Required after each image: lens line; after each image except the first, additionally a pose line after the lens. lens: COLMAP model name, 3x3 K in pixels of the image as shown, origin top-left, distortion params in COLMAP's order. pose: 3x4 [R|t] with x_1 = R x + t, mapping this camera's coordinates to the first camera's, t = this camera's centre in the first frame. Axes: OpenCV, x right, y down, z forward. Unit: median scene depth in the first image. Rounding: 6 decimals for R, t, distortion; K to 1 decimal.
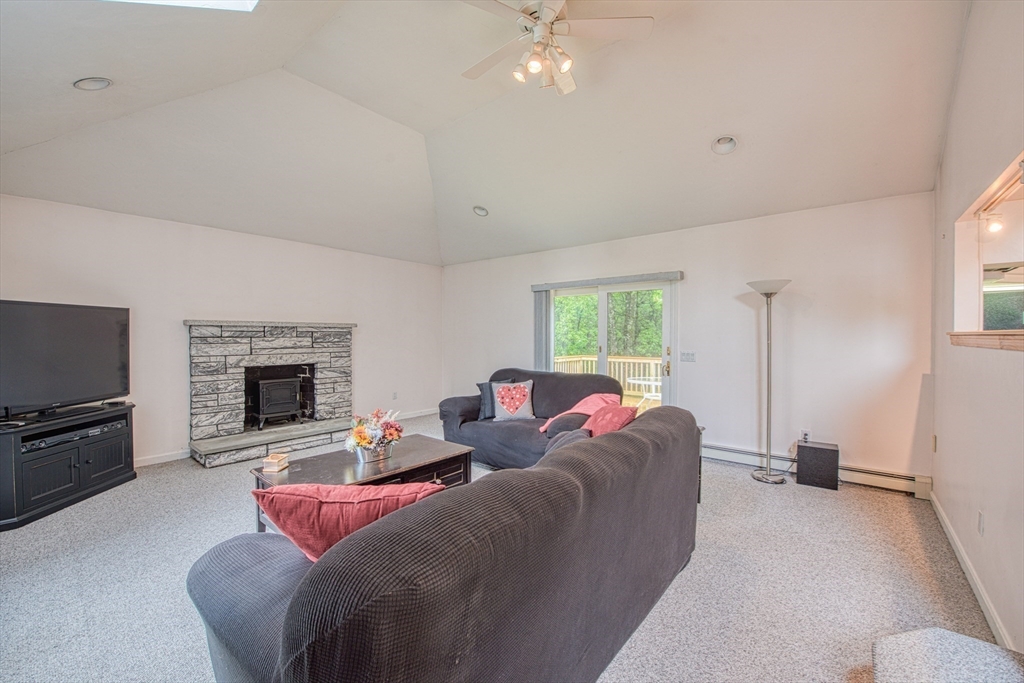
lens RADIAL K [[409.3, 0, 510.2], [0, 409.3, 336.4], [0, 0, 1]] dist [-0.011952, -0.001390]
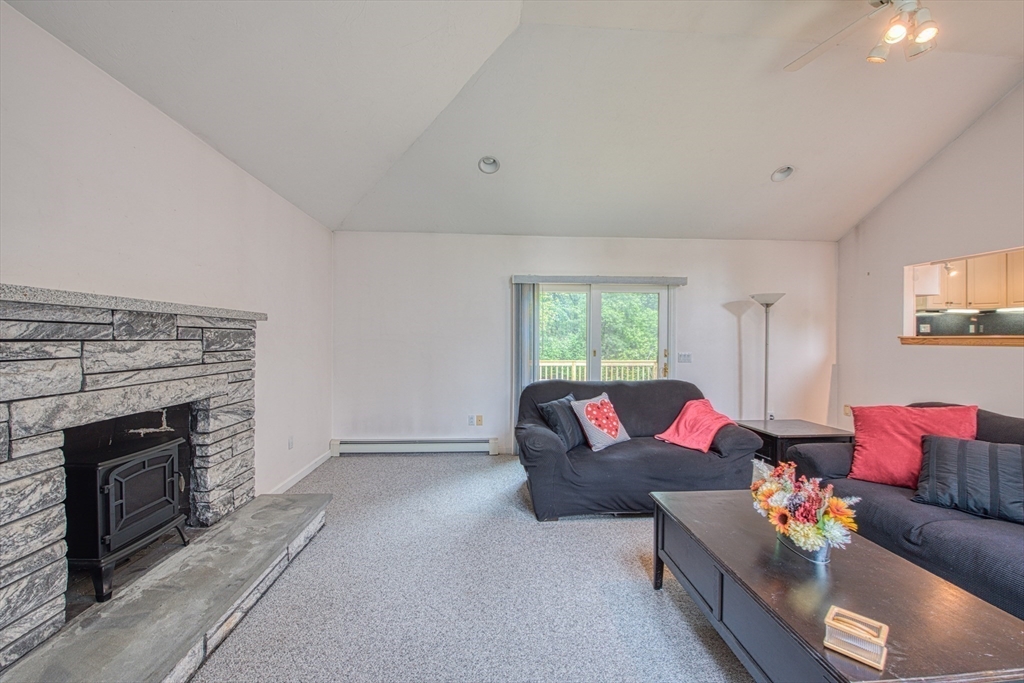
lens RADIAL K [[409.3, 0, 511.3], [0, 409.3, 337.0], [0, 0, 1]] dist [-0.011952, -0.001390]
pose [[0.729963, 0.004332, 0.683473, -0.610838], [-0.000542, 0.999983, -0.005759, 0.000760], [-0.683486, 0.003833, 0.729953, 0.509269]]
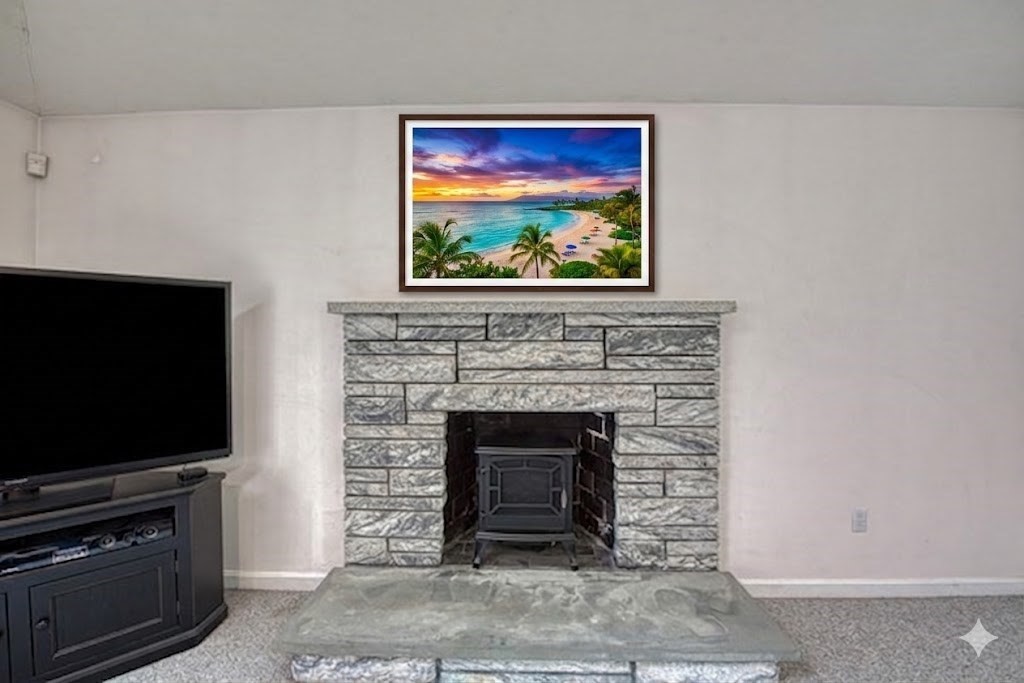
lens RADIAL K [[409.3, 0, 508.6], [0, 409.3, 341.4], [0, 0, 1]] dist [-0.011952, -0.001390]
pose [[0.619057, 0.003549, -0.785338, -0.278472], [-0.002576, 0.999994, 0.002488, 0.001436], [0.785342, 0.000483, 0.619062, 0.790923]]
